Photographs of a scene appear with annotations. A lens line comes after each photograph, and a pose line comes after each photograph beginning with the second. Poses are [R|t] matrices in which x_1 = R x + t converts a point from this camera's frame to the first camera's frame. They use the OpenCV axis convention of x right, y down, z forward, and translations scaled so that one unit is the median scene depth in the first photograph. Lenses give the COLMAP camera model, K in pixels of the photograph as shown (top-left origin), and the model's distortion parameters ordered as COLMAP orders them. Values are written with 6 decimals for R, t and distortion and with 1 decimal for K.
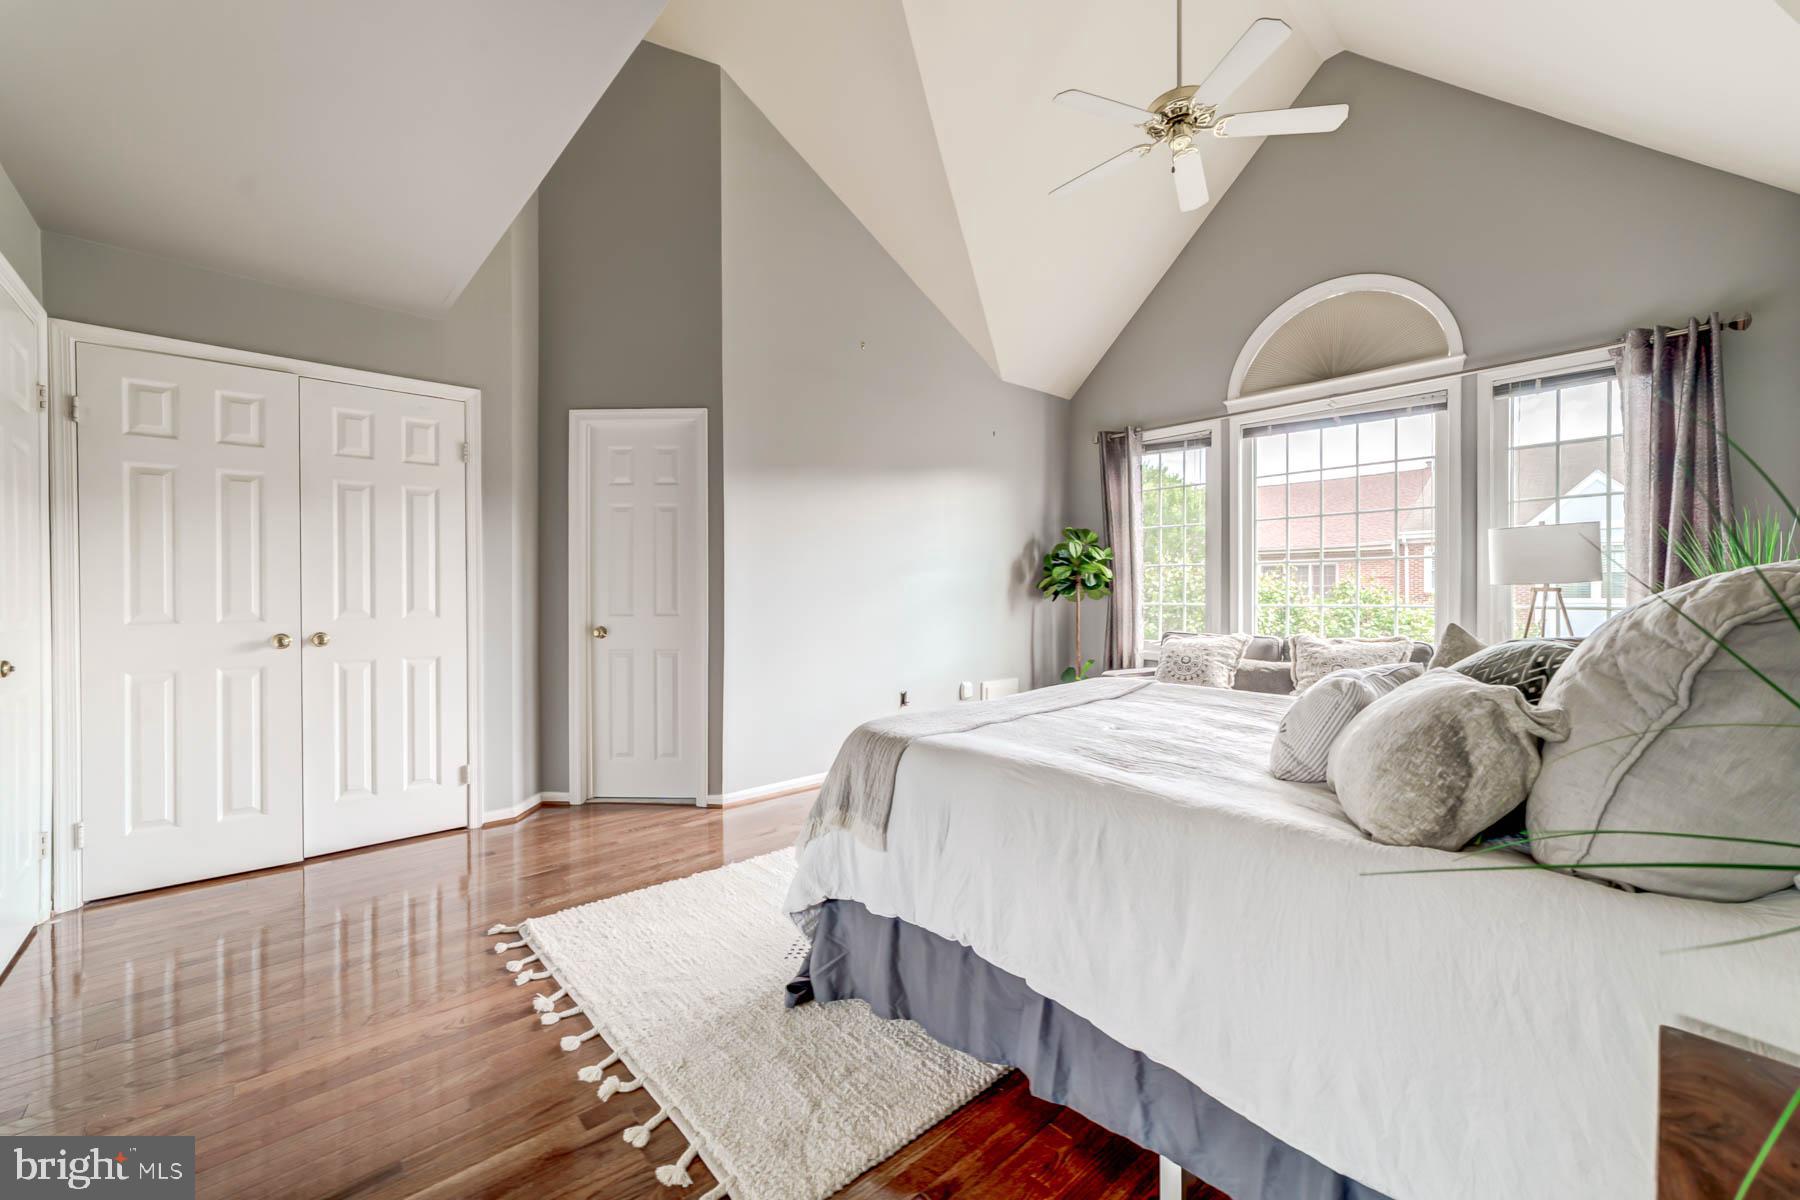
lens RADIAL K [[725.5, 0, 897.5], [0, 725.5, 592.7], [0, 0, 1]] dist [0.000335, 0.000075]
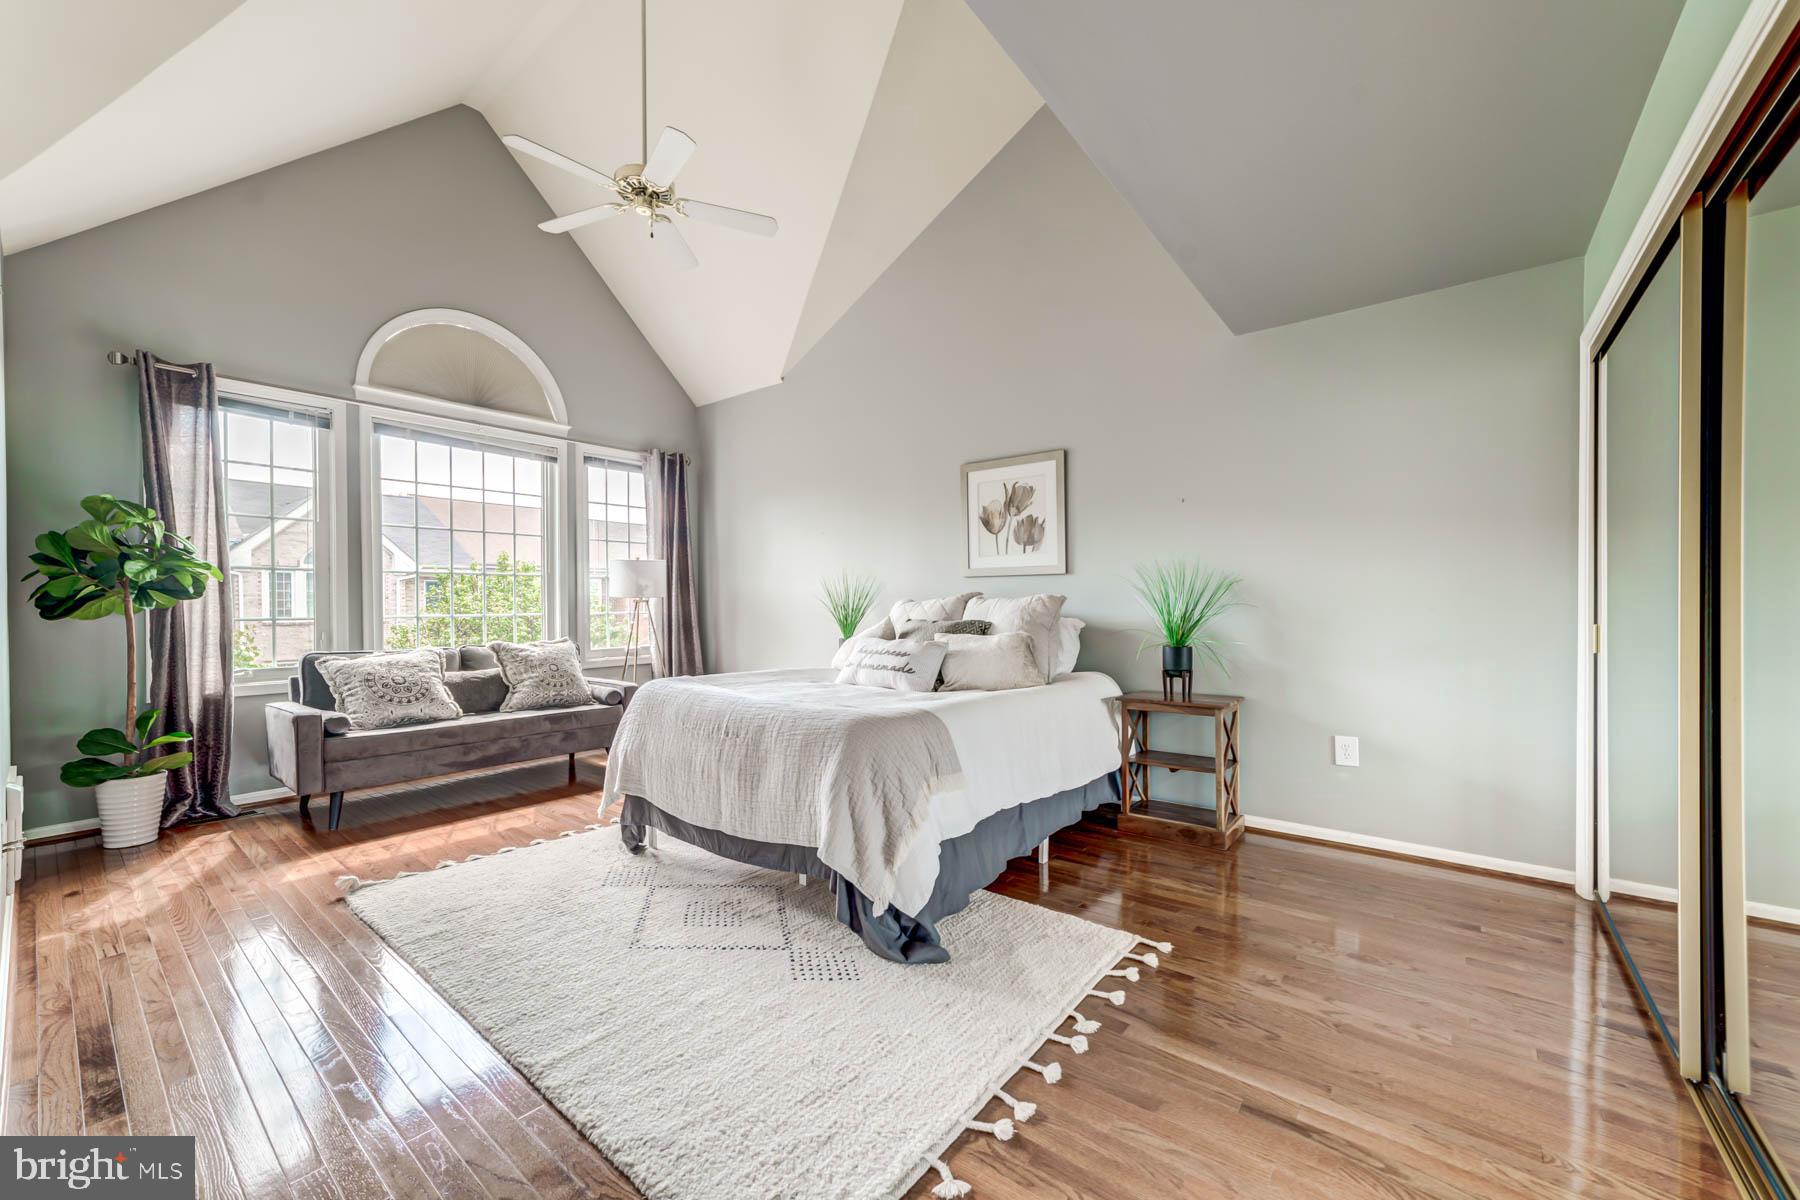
lens RADIAL K [[701.6, 0, 912.7], [0, 701.6, 603.5], [0, 0, 1]] dist [-0.001616, 0.000005]
pose [[-0.183053, 0.005151, 0.983090, -0.600184], [0.007123, 0.999967, -0.003913, 0.008335], [-0.983077, 0.006286, -0.183084, 0.614173]]
